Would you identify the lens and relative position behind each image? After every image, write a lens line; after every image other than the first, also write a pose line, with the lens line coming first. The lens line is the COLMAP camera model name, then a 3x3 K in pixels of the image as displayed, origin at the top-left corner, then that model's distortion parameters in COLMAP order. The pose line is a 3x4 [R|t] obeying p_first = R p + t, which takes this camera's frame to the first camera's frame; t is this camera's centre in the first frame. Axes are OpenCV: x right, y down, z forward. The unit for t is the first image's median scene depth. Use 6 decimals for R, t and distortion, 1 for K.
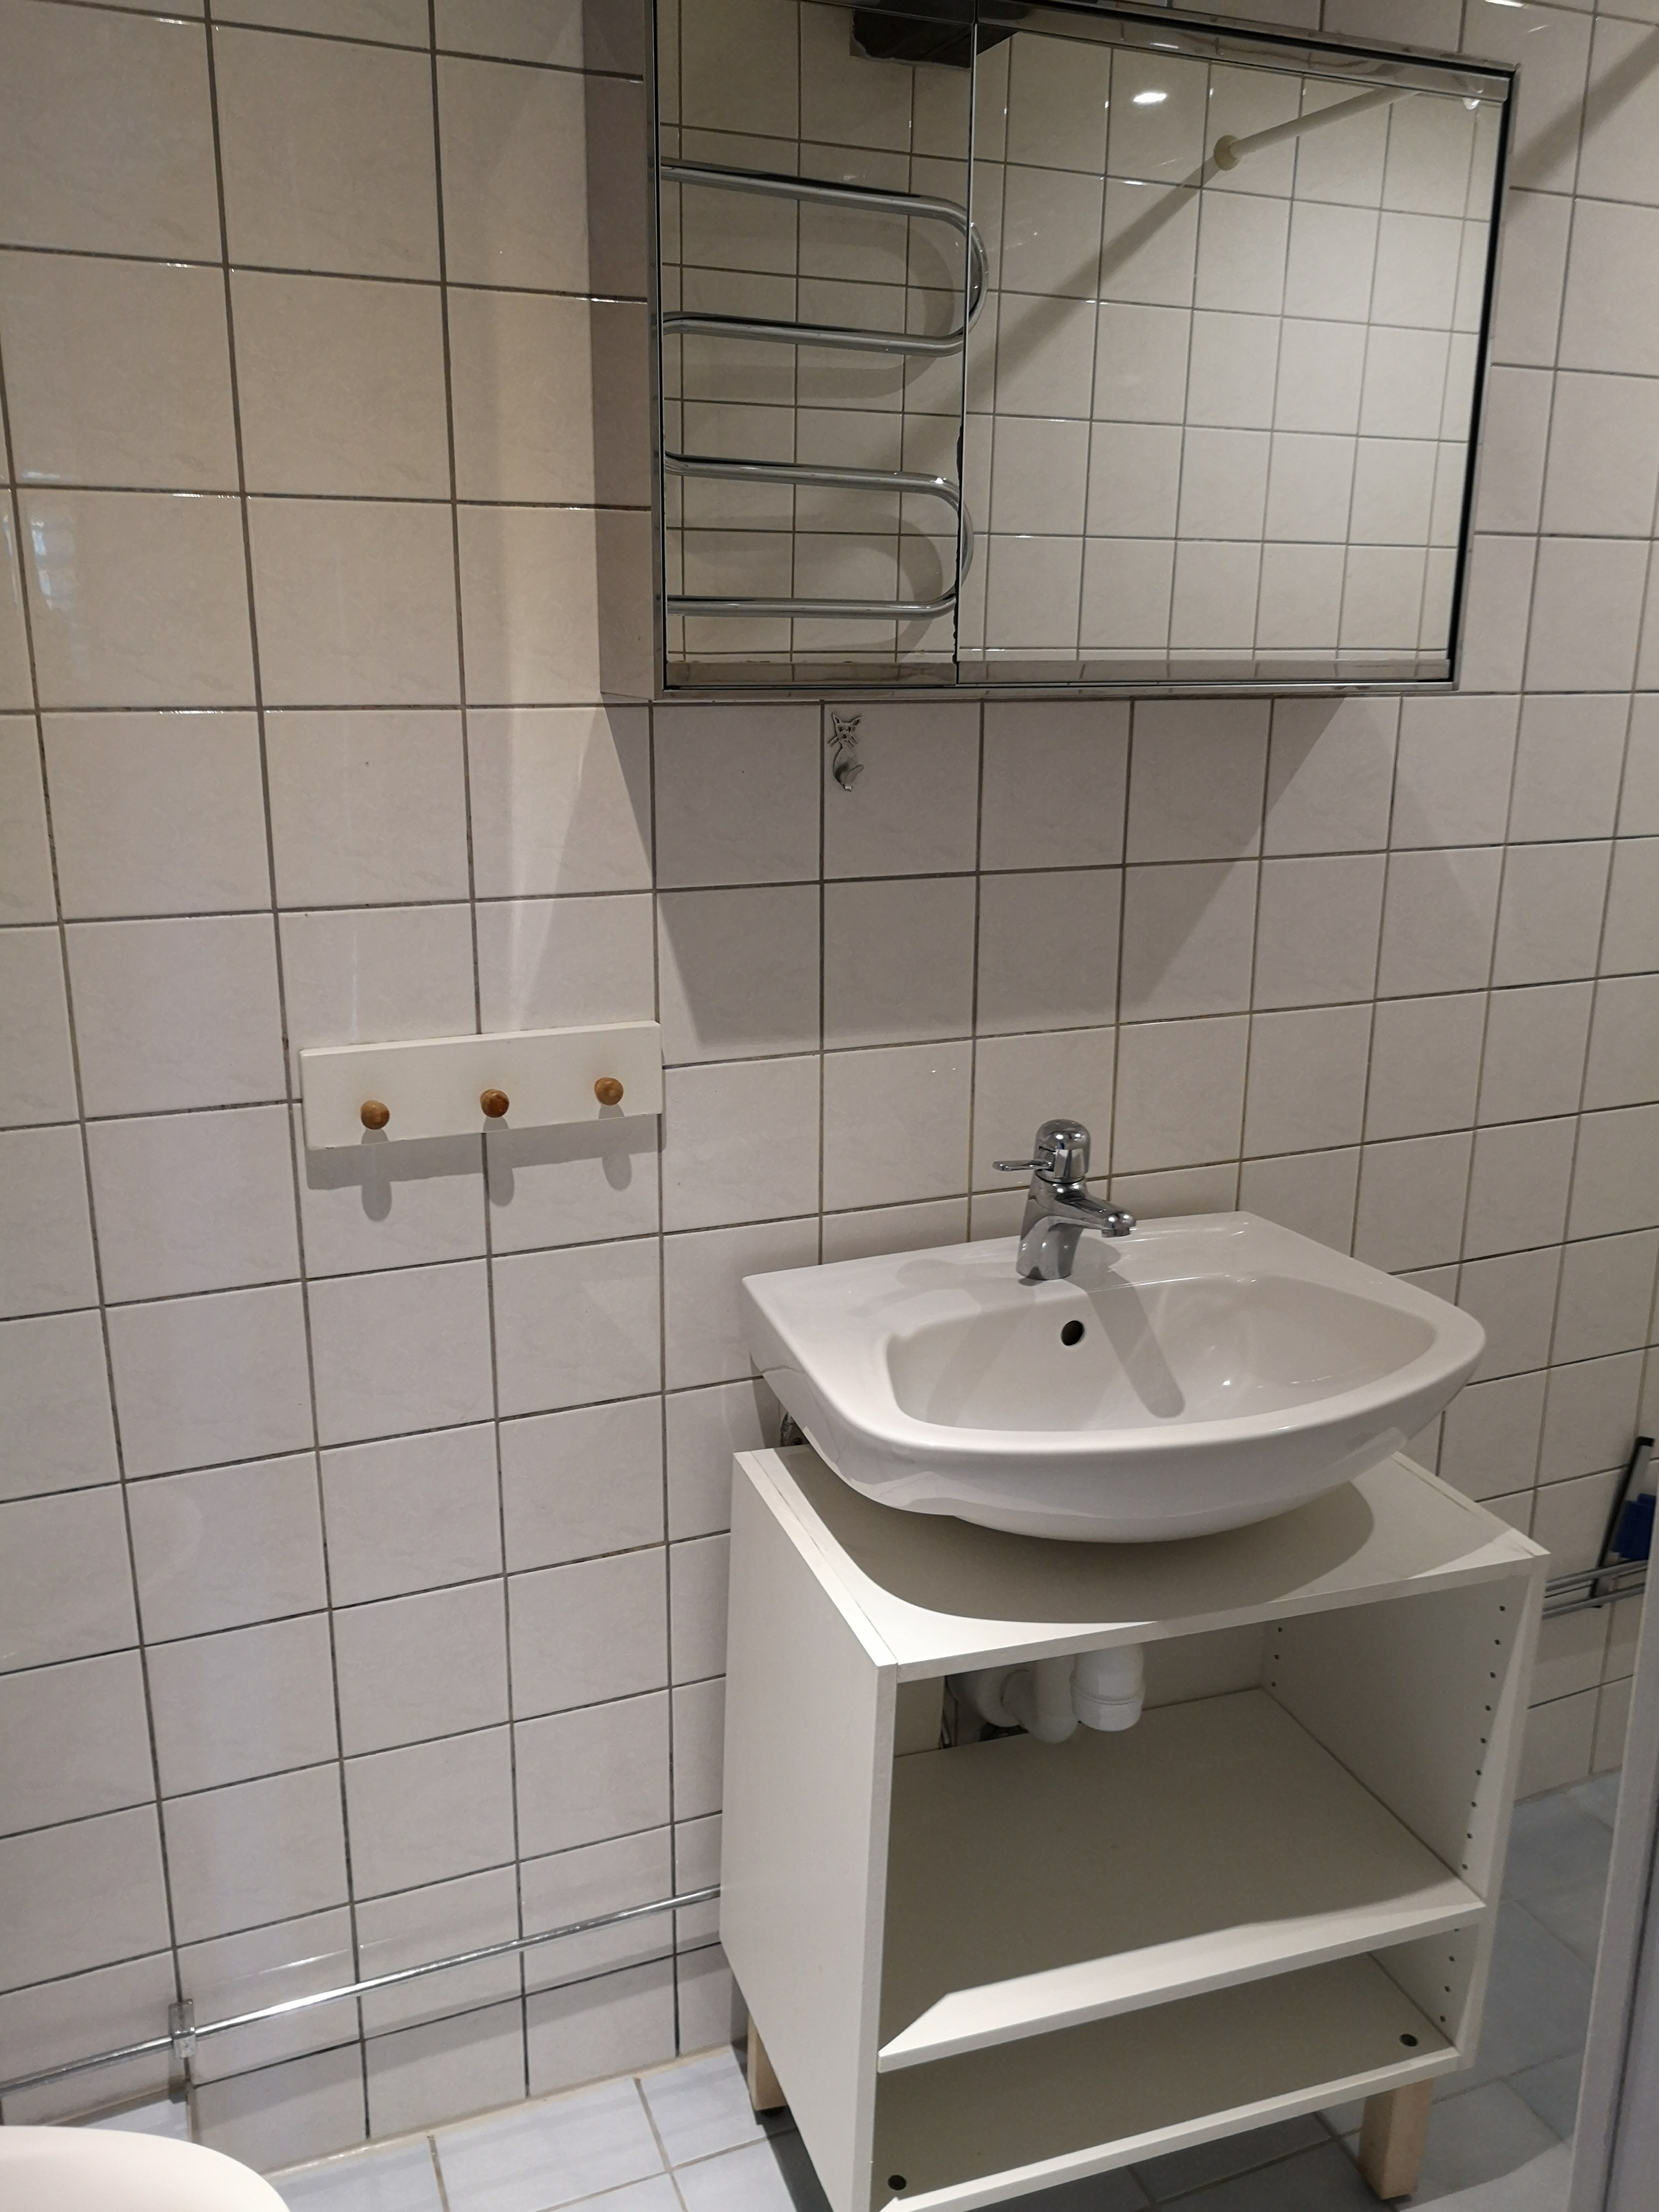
lens RADIAL K [[1750.8, 0, 835.4], [0, 1750.8, 1112.9], [0, 0, 1]] dist [-0.022937, 0.008431]
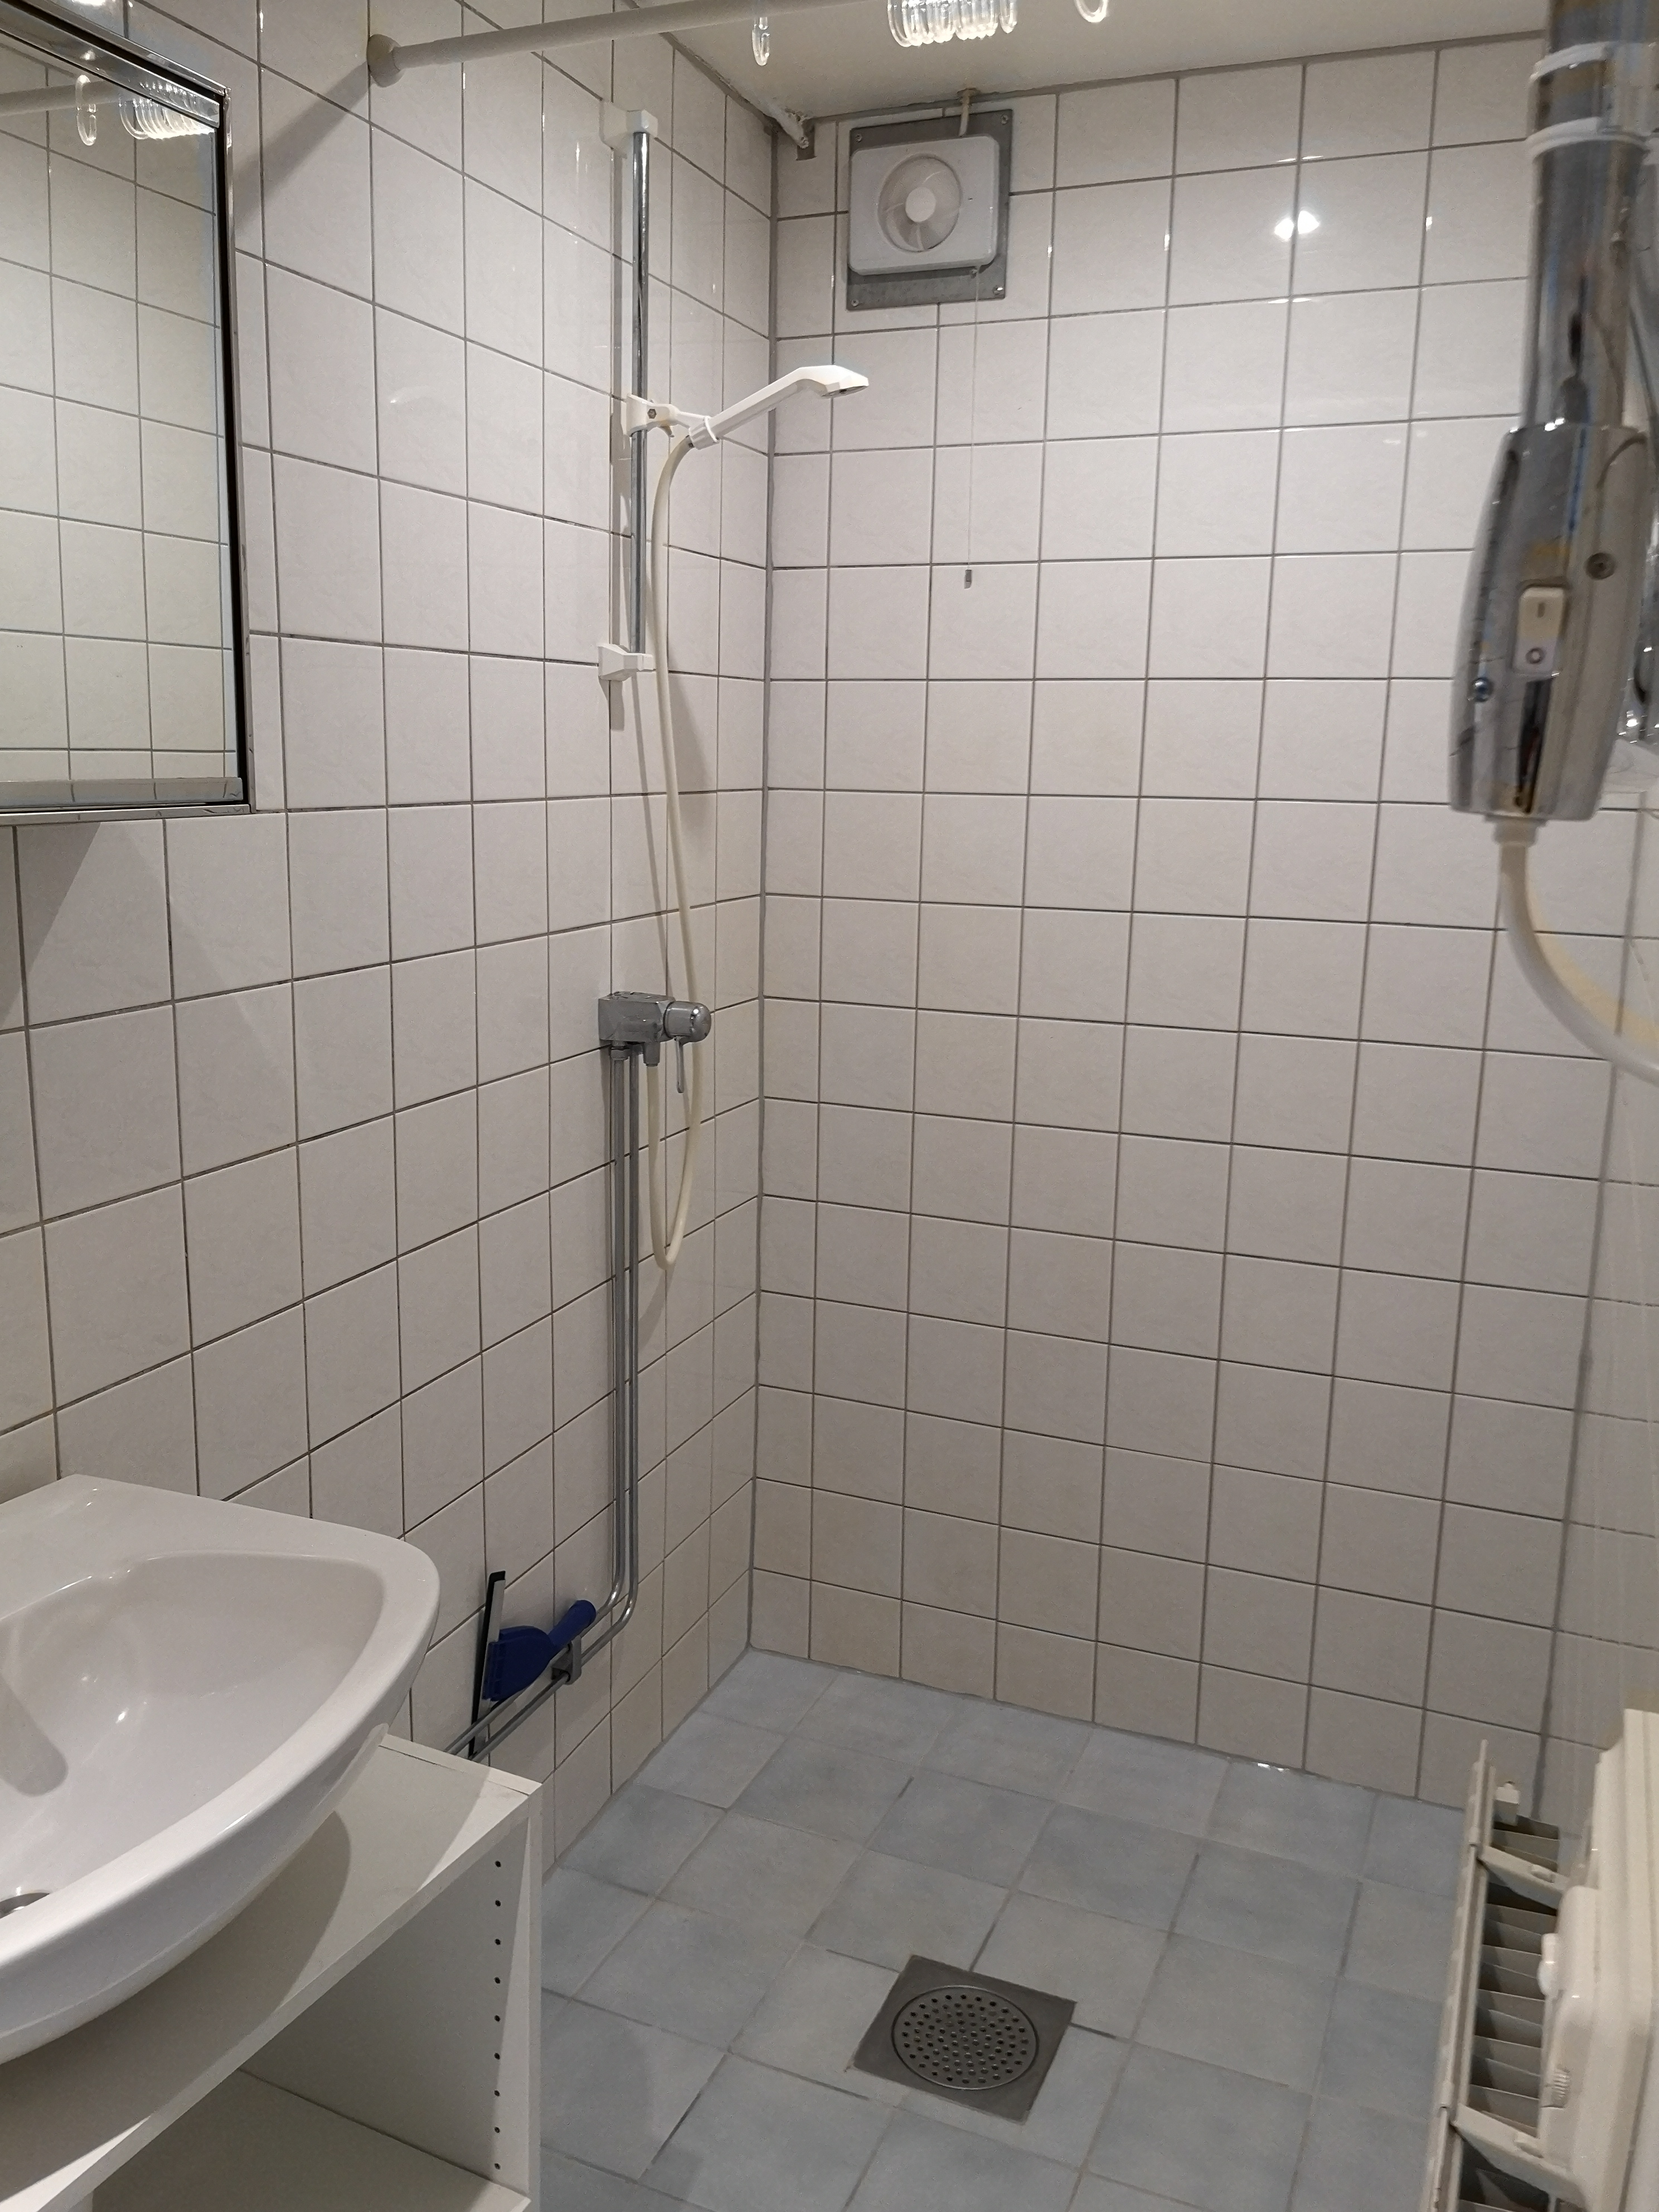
lens RADIAL K [[1750.8, 0, 826.9], [0, 1750.8, 1088.0], [0, 0, 1]] dist [-0.022937, 0.008431]
pose [[0.699769, -0.125576, 0.703246, -0.059690], [0.159869, 0.986989, 0.017164, -0.079707], [-0.696251, 0.100417, 0.710740, 0.214146]]
